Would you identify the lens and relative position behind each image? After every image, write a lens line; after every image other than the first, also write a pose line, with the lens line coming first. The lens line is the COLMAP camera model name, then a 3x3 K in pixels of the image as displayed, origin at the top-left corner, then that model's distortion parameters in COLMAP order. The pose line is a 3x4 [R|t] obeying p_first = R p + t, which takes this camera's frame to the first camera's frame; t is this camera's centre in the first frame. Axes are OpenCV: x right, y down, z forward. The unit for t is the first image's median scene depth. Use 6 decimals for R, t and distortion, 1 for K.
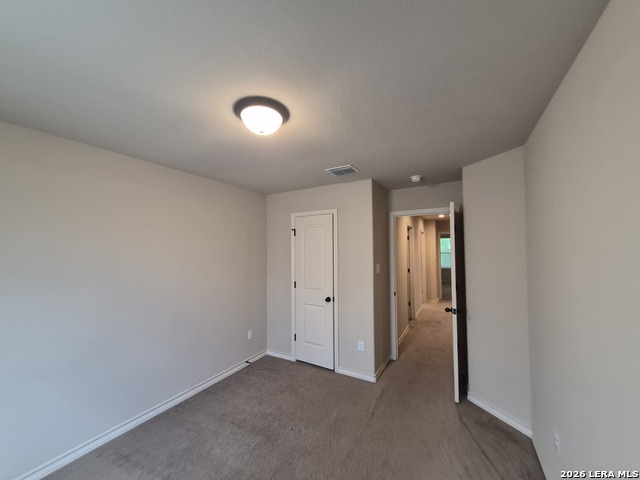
lens RADIAL K [[248.7, 0, 320.4], [0, 248.7, 242.5], [0, 0, 1]] dist [0.009637, -0.001747]
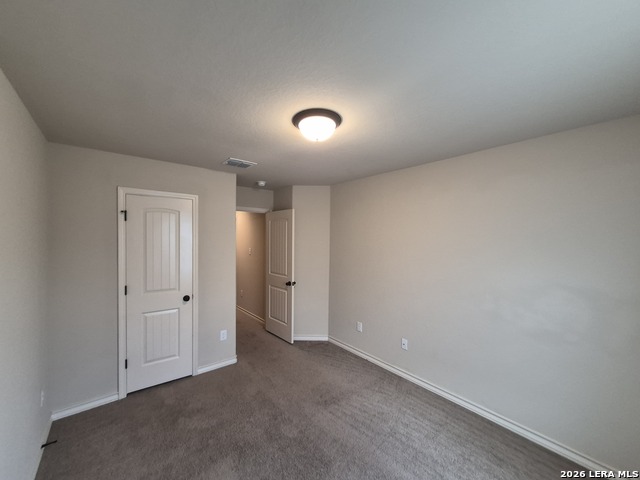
lens RADIAL K [[248.7, 0, 313.8], [0, 248.7, 240.7], [0, 0, 1]] dist [0.009637, -0.001747]
pose [[0.370599, 0.001943, 0.928791, -0.621042], [-0.038981, 0.999149, 0.013464, -0.000835], [-0.927974, -0.041195, 0.370360, 0.277045]]
